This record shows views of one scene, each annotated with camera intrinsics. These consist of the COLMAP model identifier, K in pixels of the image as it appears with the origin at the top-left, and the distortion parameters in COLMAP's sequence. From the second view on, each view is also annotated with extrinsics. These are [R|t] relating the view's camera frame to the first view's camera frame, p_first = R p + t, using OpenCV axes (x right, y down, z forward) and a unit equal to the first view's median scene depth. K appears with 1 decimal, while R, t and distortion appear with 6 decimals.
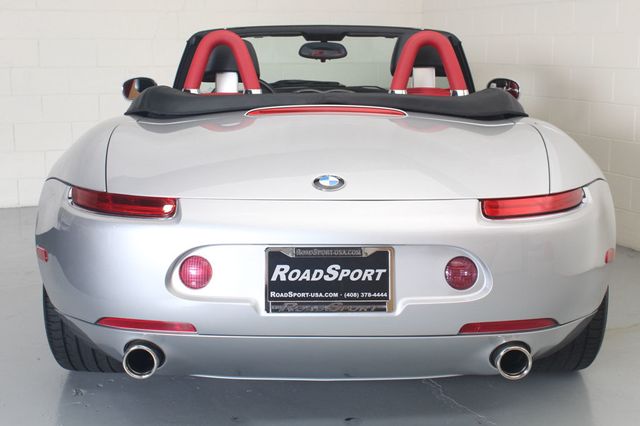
lens RADIAL K [[857.8, 0, 314.7], [0, 857.8, 211.2], [0, 0, 1]] dist [0.045285, 0.000000]
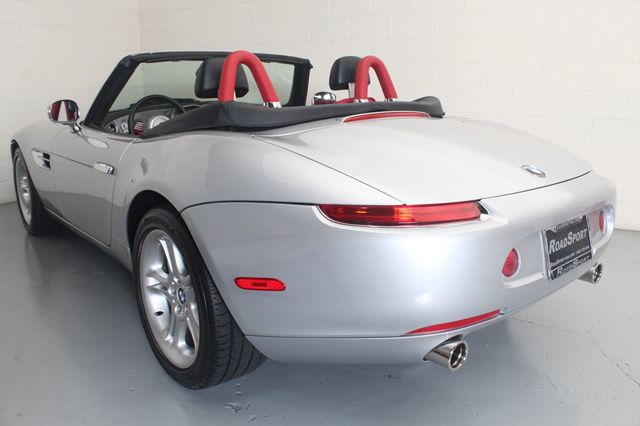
lens RADIAL K [[542.7, 0, 318.3], [0, 542.7, 211.5], [0, 0, 1]] dist [-0.115686, 0.007094]
pose [[0.762752, -0.158465, 0.626975, -0.749604], [0.121048, 0.987362, 0.102289, -0.095636], [-0.635261, -0.002127, 0.772295, 0.596966]]
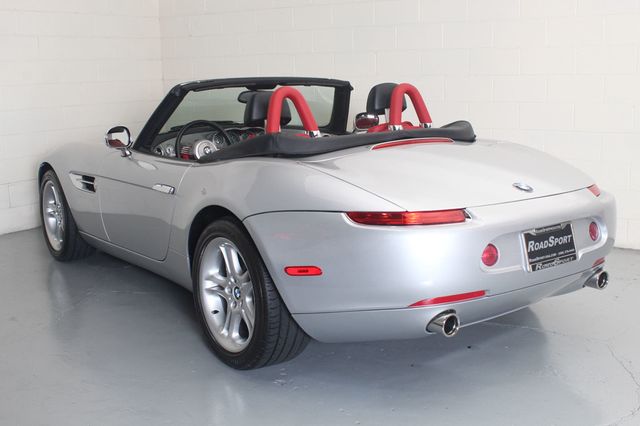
lens RADIAL K [[784.4, 0, 321.6], [0, 784.4, 214.0], [0, 0, 1]] dist [-0.063587, 0.000000]
pose [[0.806475, -0.122117, 0.578521, -1.142035], [0.125902, 0.991468, 0.033772, -0.082230], [-0.577709, 0.045600, 0.814968, 0.039639]]
